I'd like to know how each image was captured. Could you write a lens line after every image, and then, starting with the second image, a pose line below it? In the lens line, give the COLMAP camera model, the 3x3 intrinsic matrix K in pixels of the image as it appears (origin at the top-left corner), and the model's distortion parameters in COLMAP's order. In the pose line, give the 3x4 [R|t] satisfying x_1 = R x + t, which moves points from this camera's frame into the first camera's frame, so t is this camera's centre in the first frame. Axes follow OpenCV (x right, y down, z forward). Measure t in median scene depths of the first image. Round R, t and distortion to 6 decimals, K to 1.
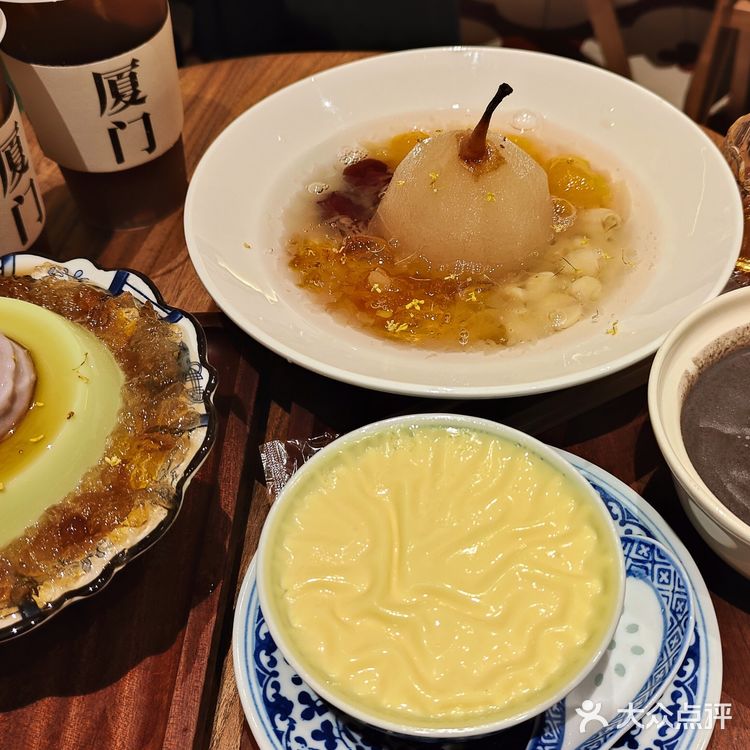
lens RADIAL K [[927.0, 0, 375.0], [0, 927.0, 375.0], [0, 0, 1]] dist [0.146855, -0.017337]
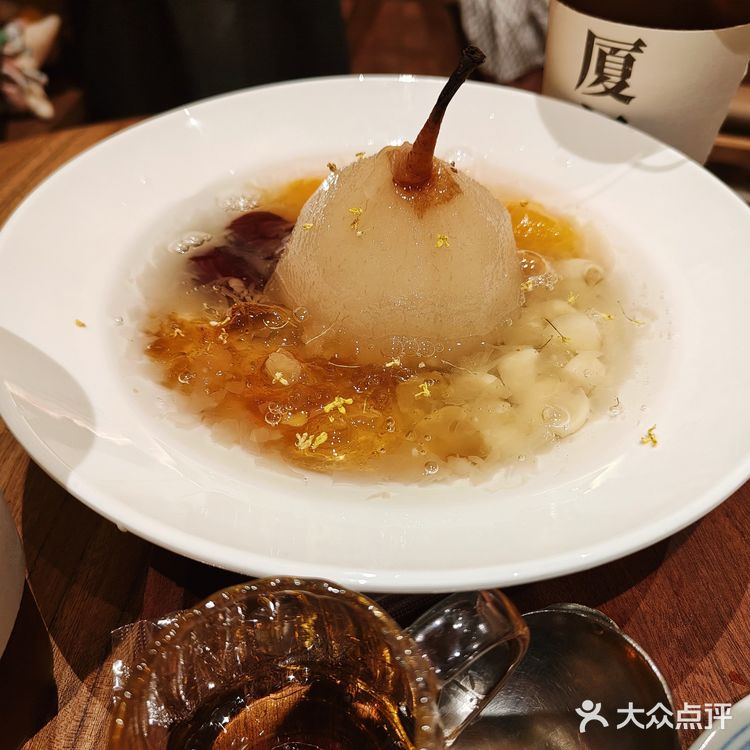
lens RADIAL K [[835.4, 0, 353.9], [0, 835.4, 390.1], [0, 0, 1]] dist [0.133844, -0.000569]
pose [[0.995286, -0.041945, 0.087443, 0.002616], [0.046348, 0.997726, -0.048945, -0.054408], [-0.085191, 0.052768, 0.994966, 0.391039]]
